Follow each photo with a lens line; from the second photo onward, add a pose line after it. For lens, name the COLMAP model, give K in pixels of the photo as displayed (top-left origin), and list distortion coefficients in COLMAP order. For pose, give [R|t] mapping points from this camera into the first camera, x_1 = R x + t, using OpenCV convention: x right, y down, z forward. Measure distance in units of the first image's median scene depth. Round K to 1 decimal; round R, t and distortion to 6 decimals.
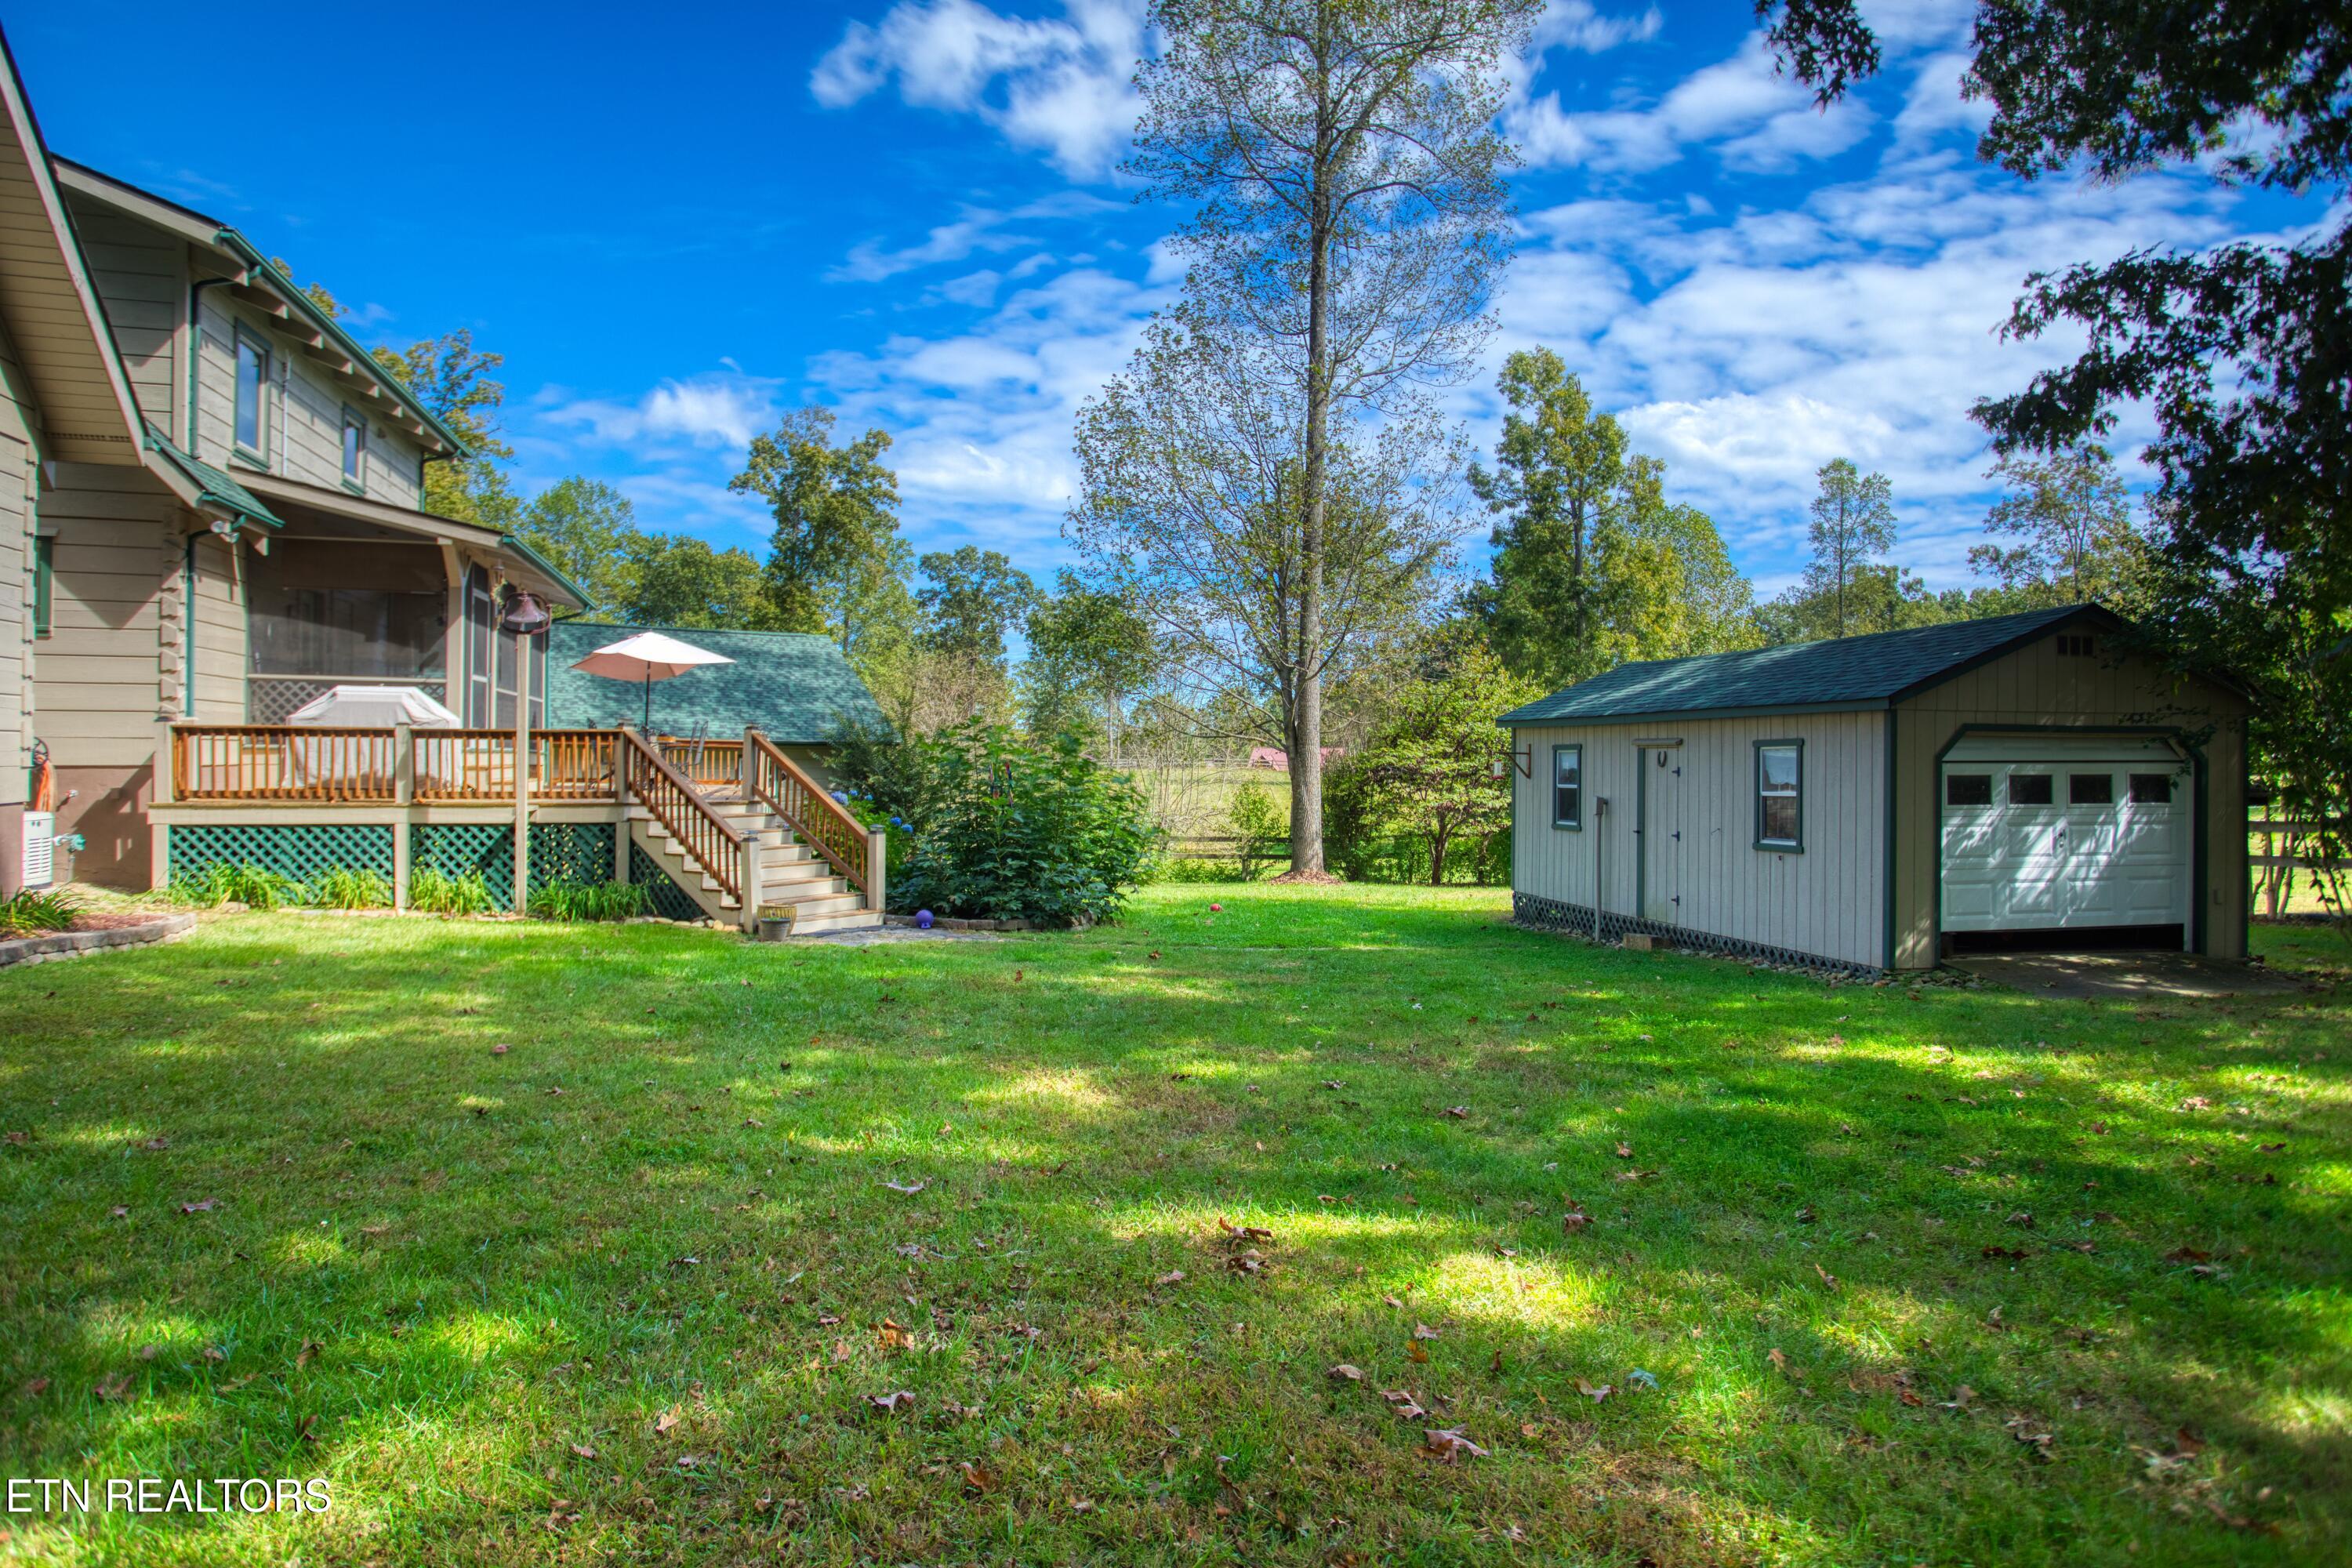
lens RADIAL K [[1458.8, 0, 1172.9], [0, 1458.8, 745.5], [0, 0, 1]] dist [0.036588, 0.000587]
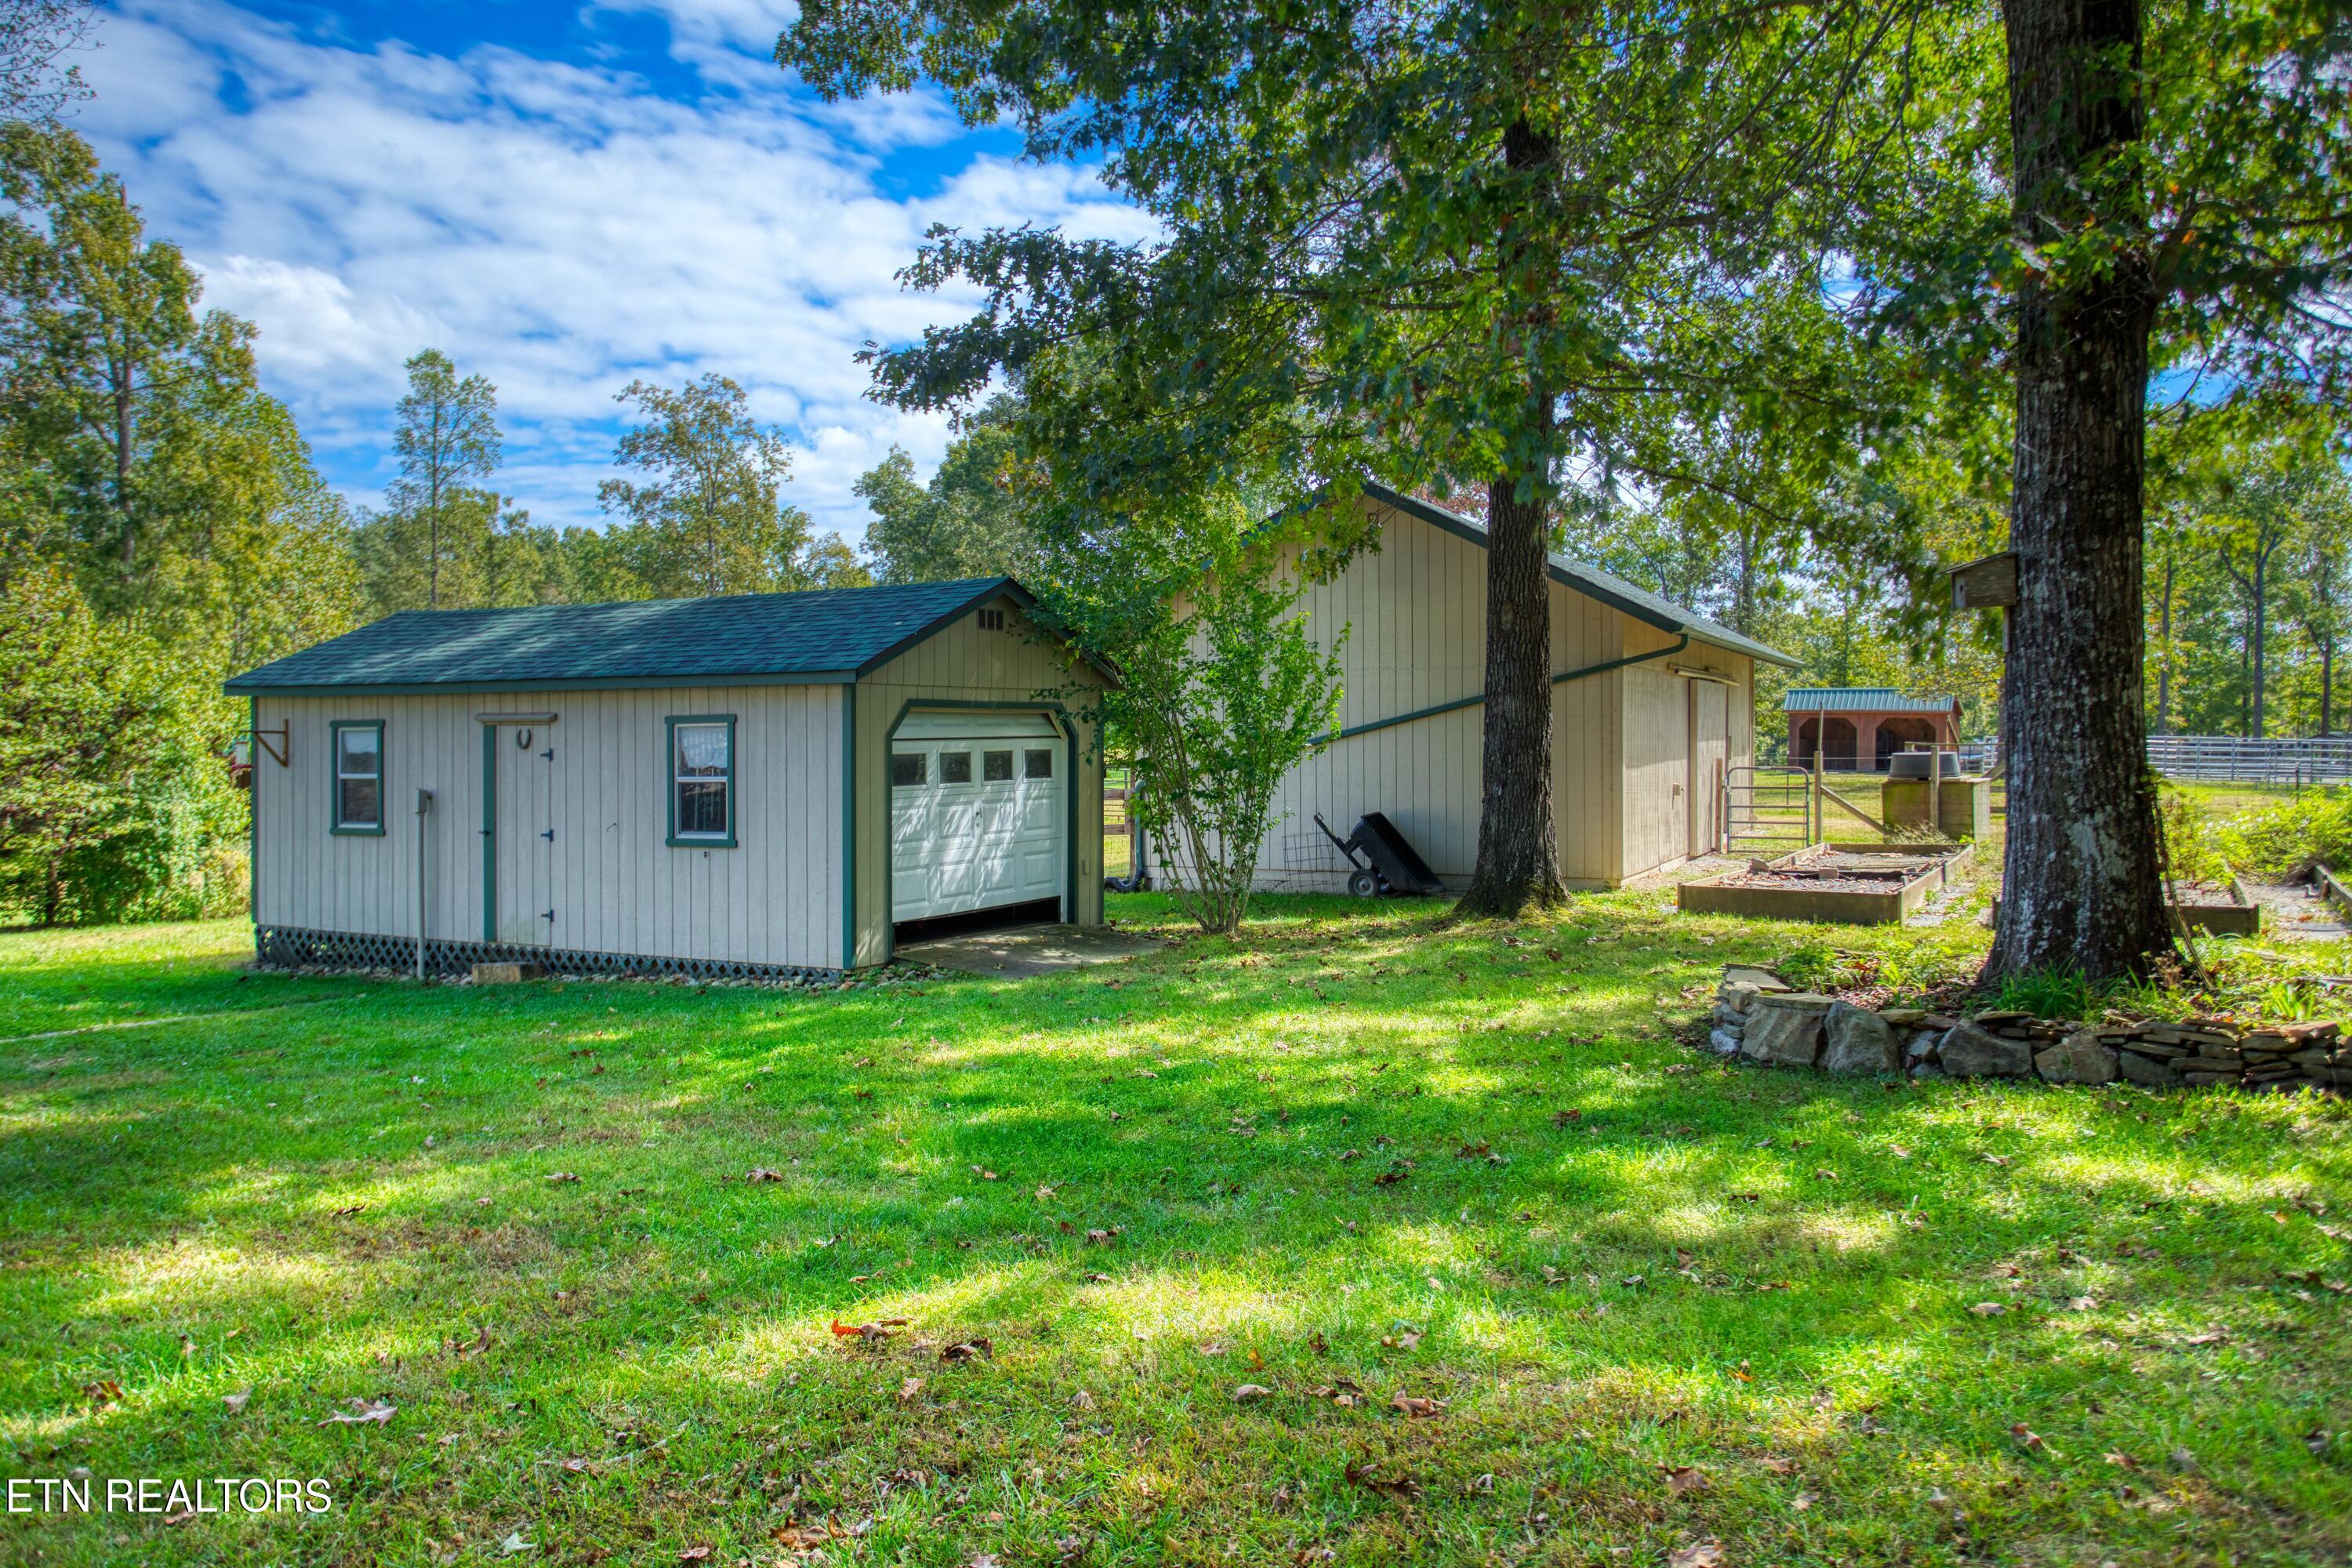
lens RADIAL K [[1904.3, 0, 1175.9], [0, 1904.3, 754.0], [0, 0, 1]] dist [0.007450, 0.111851]
pose [[0.690082, -0.016107, 0.723552, -0.172821], [0.001102, 0.999775, 0.021205, -0.004353], [-0.723731, -0.013835, 0.689944, 0.035037]]
